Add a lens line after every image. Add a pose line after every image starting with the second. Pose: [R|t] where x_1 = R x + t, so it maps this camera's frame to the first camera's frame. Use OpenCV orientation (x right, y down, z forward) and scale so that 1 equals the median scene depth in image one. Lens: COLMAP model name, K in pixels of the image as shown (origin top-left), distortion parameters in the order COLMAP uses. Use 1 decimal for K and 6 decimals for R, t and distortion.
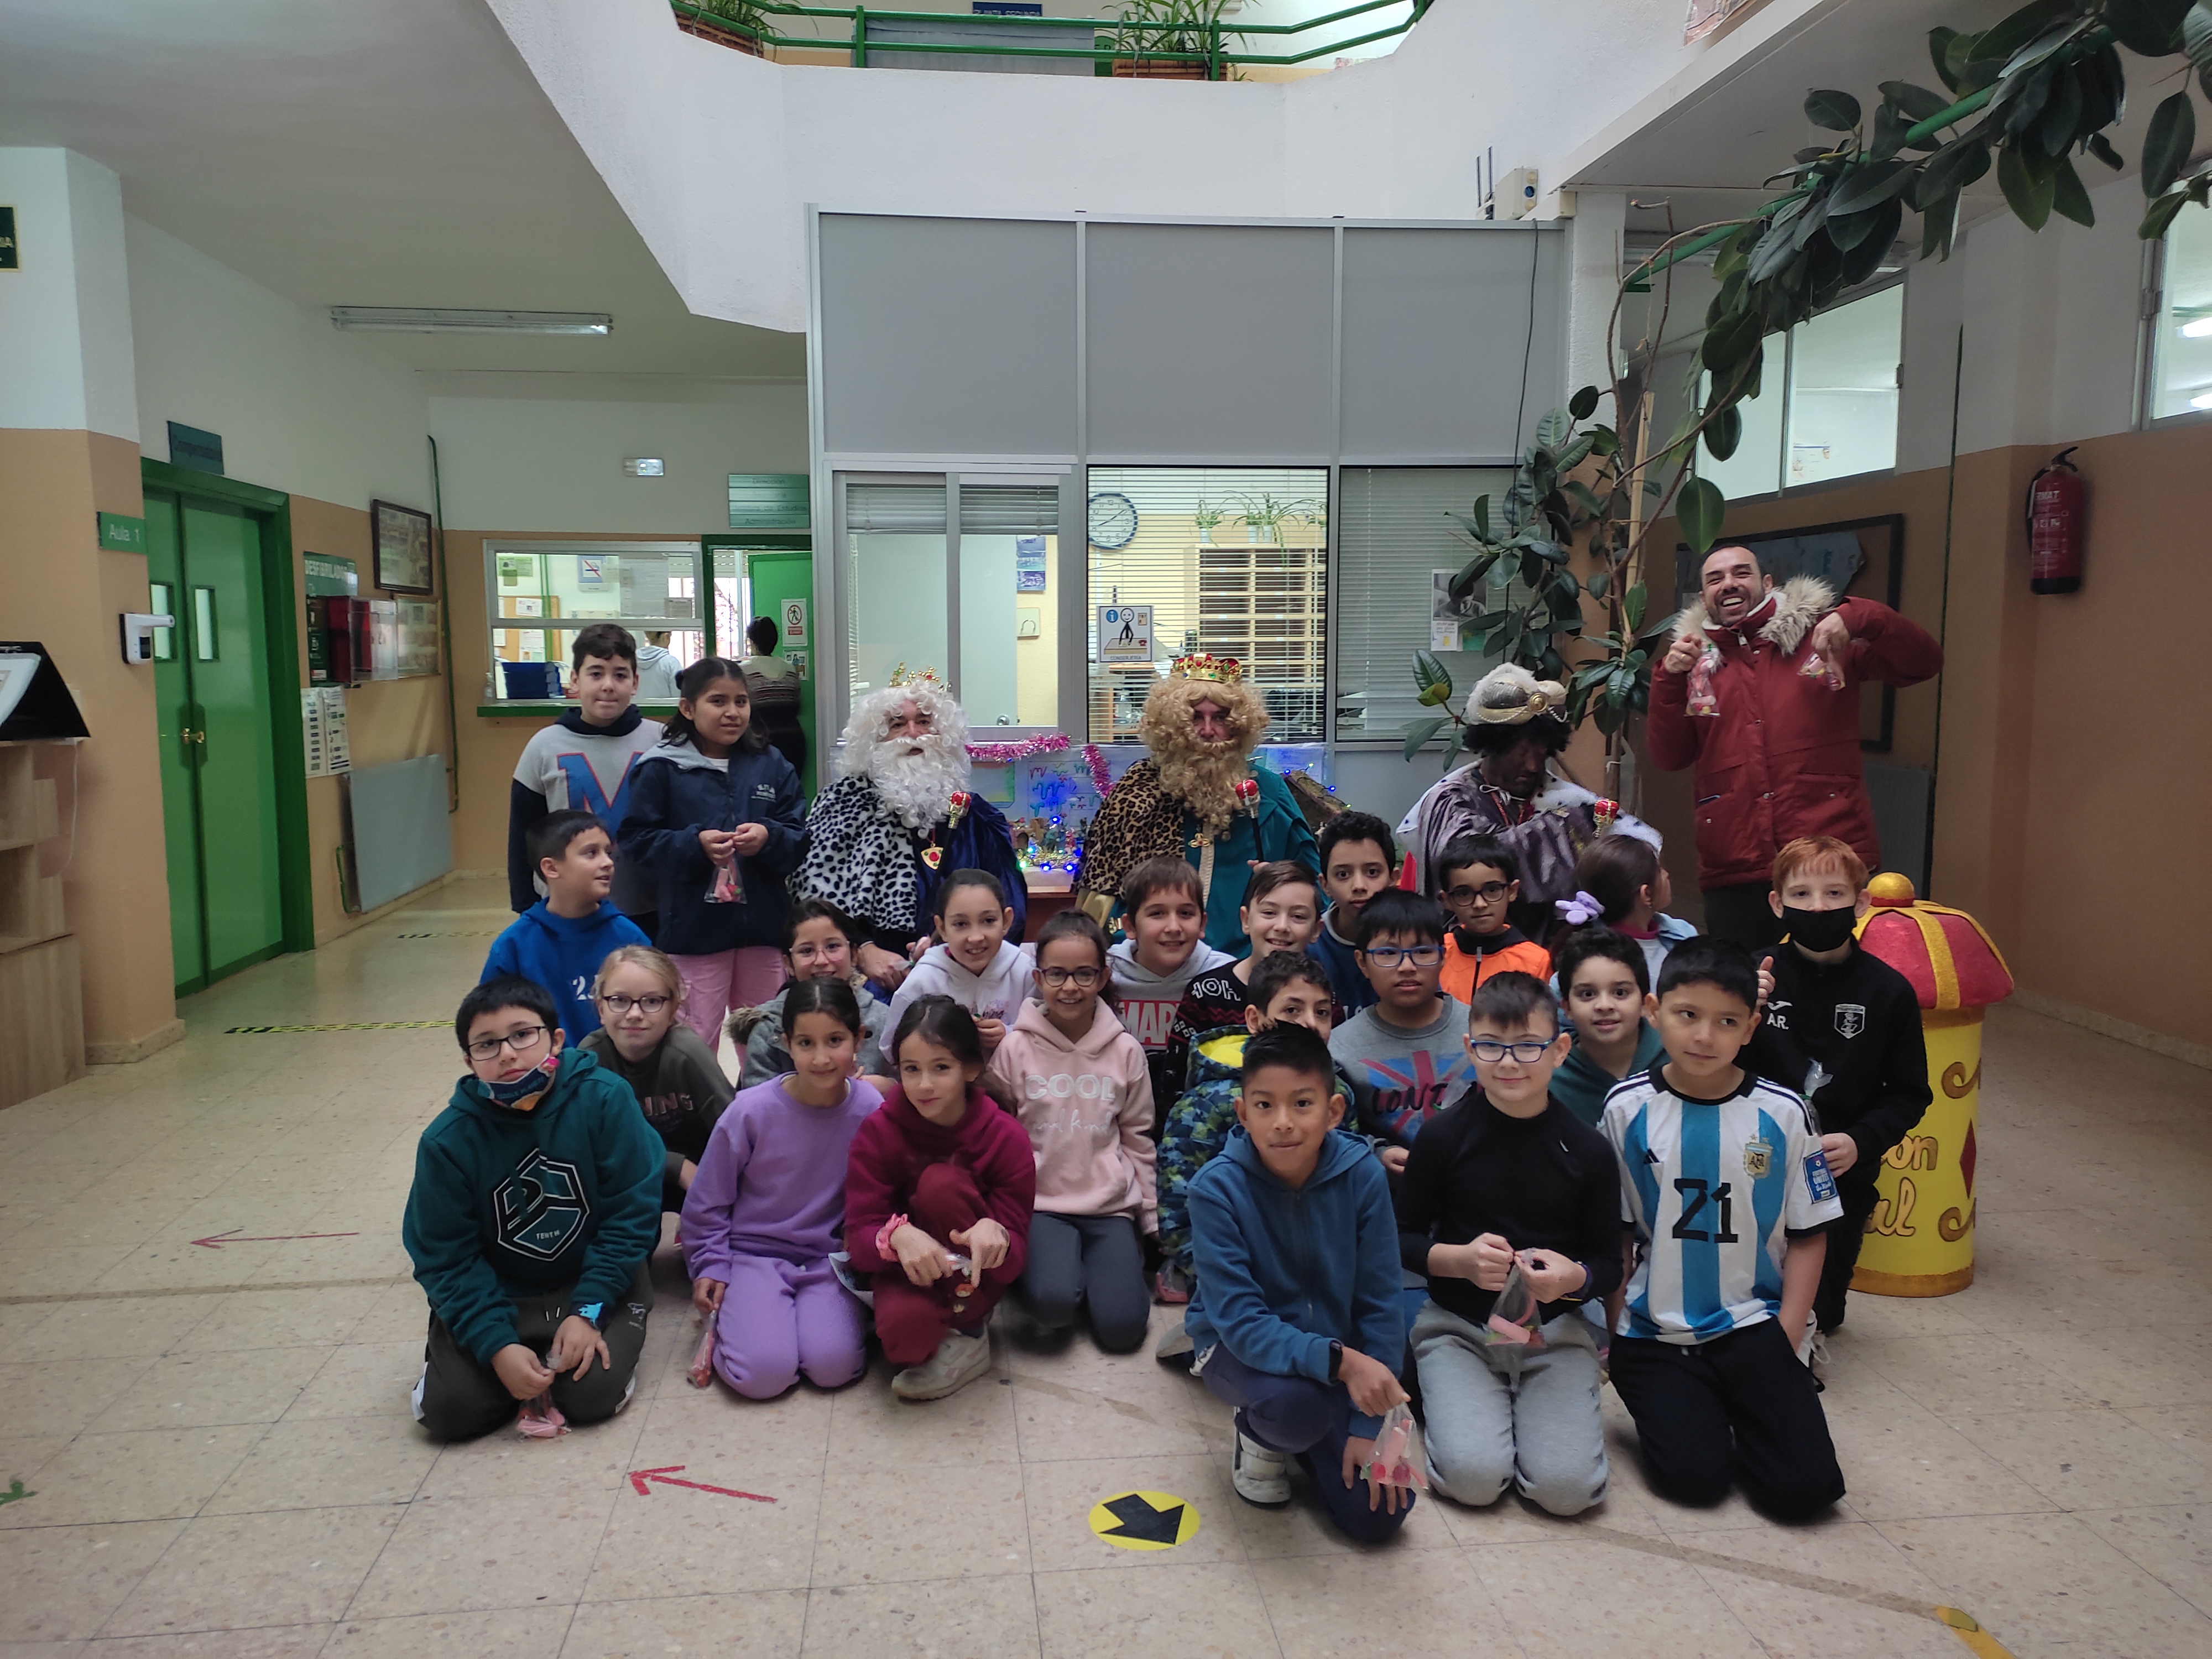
lens RADIAL K [[1636.5, 0, 1105.6], [0, 1636.5, 827.2], [0, 0, 1]] dist [0.068515, -0.056462]
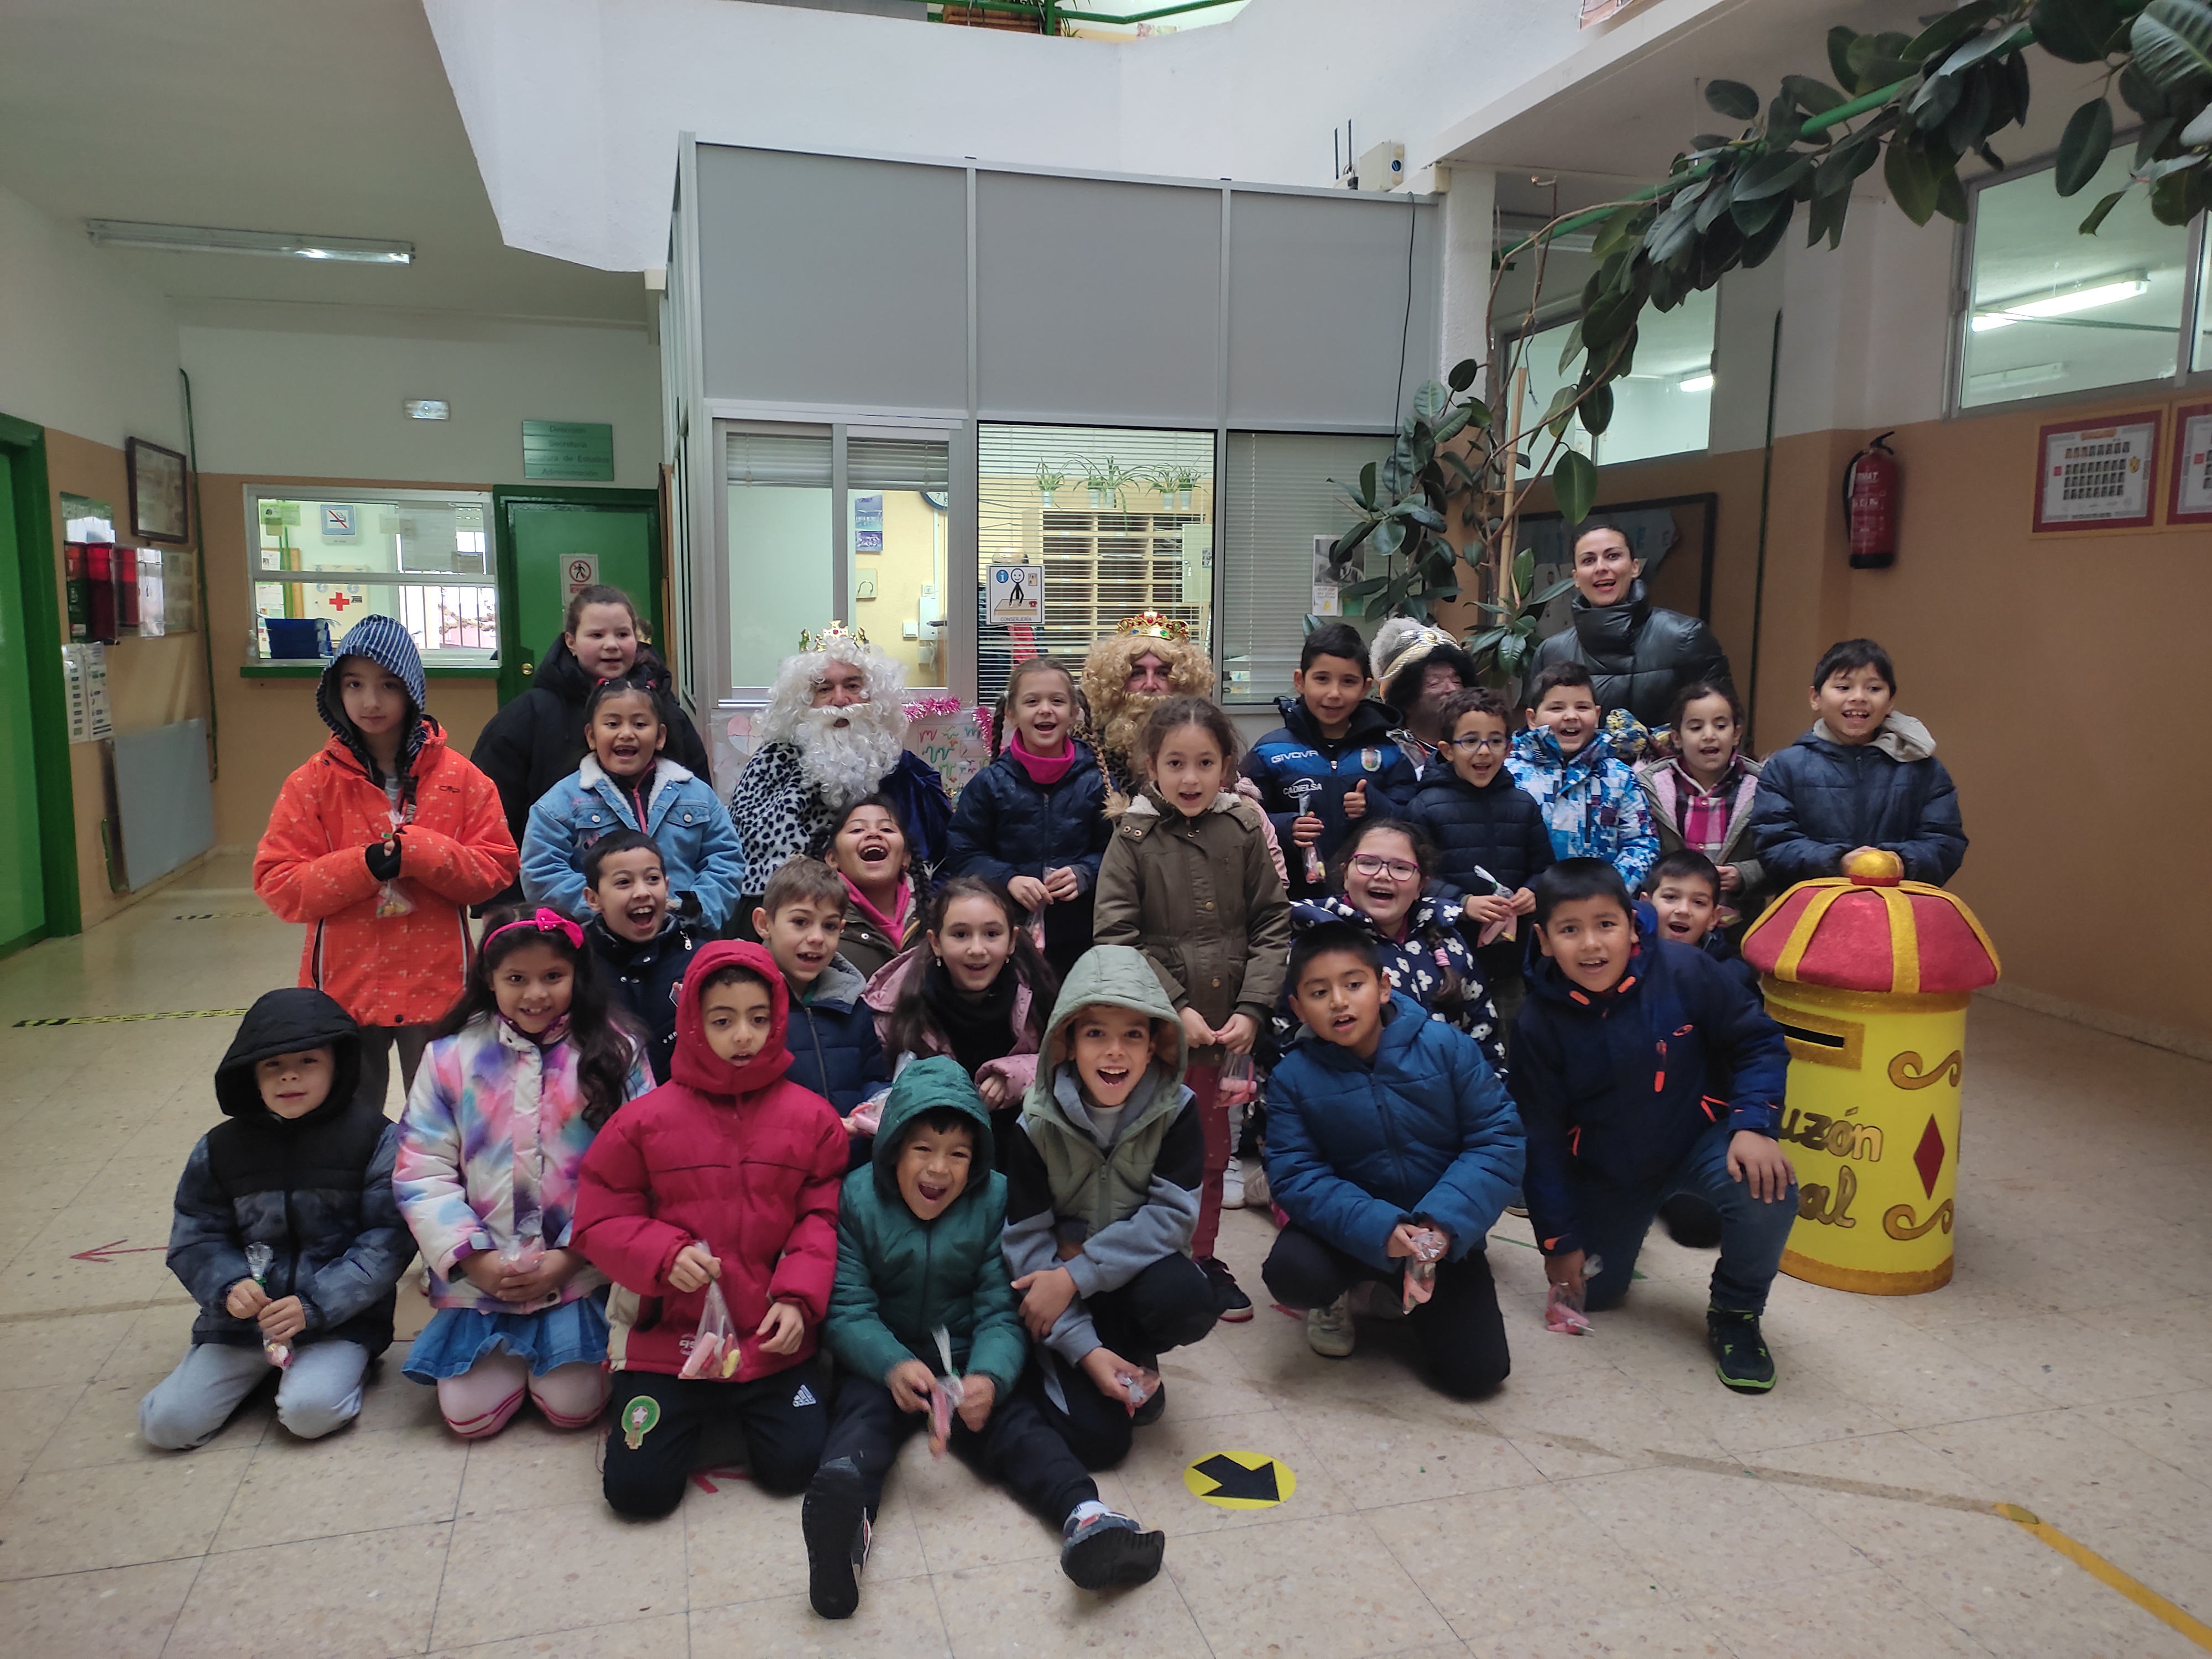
lens RADIAL K [[1639.7, 0, 1104.6], [0, 1639.7, 826.3], [0, 0, 1]] dist [0.065995, -0.055526]
pose [[0.986489, -0.009862, 0.163533, -0.100440], [0.007078, 0.999820, 0.017597, 0.004019], [-0.163677, -0.016201, 0.986381, 0.018413]]
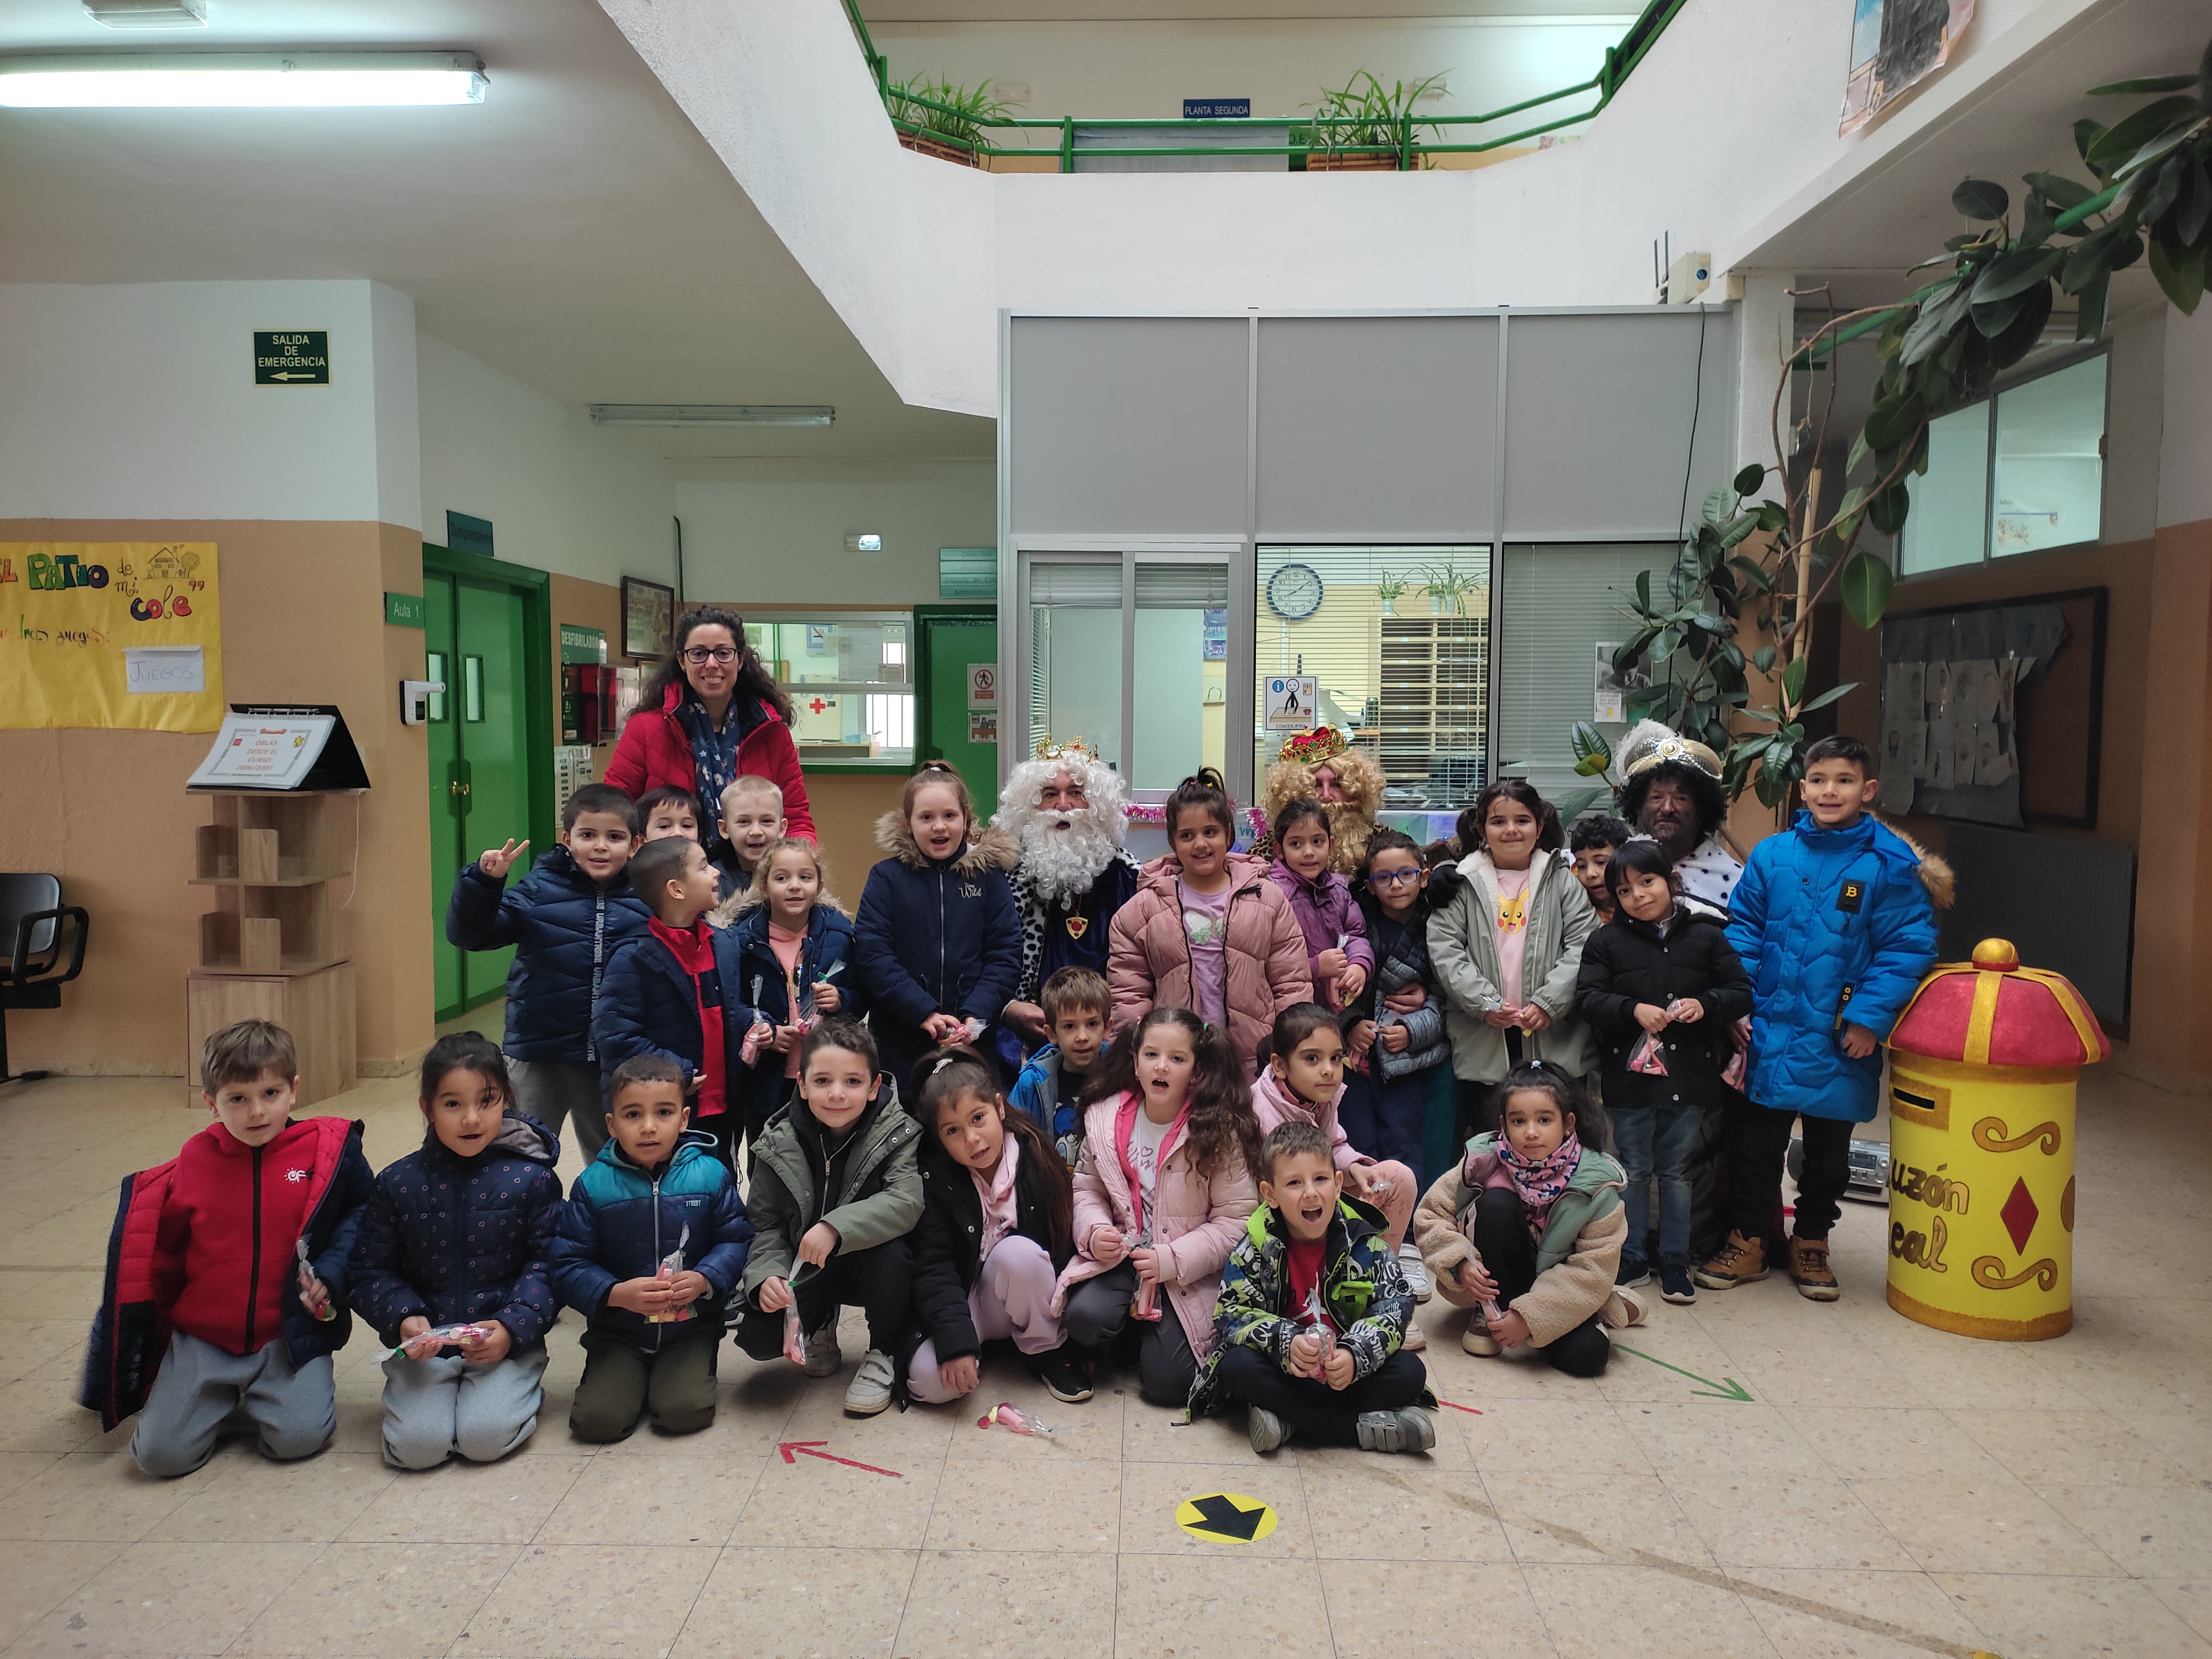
lens RADIAL K [[1646.1, 0, 1101.6], [0, 1646.1, 820.7], [0, 0, 1]] dist [0.062820, -0.052307]
pose [[0.990411, 0.017331, -0.137061, 0.039348], [-0.022994, 0.998941, -0.039841, 0.001742], [0.136226, 0.042611, 0.989761, -0.055867]]
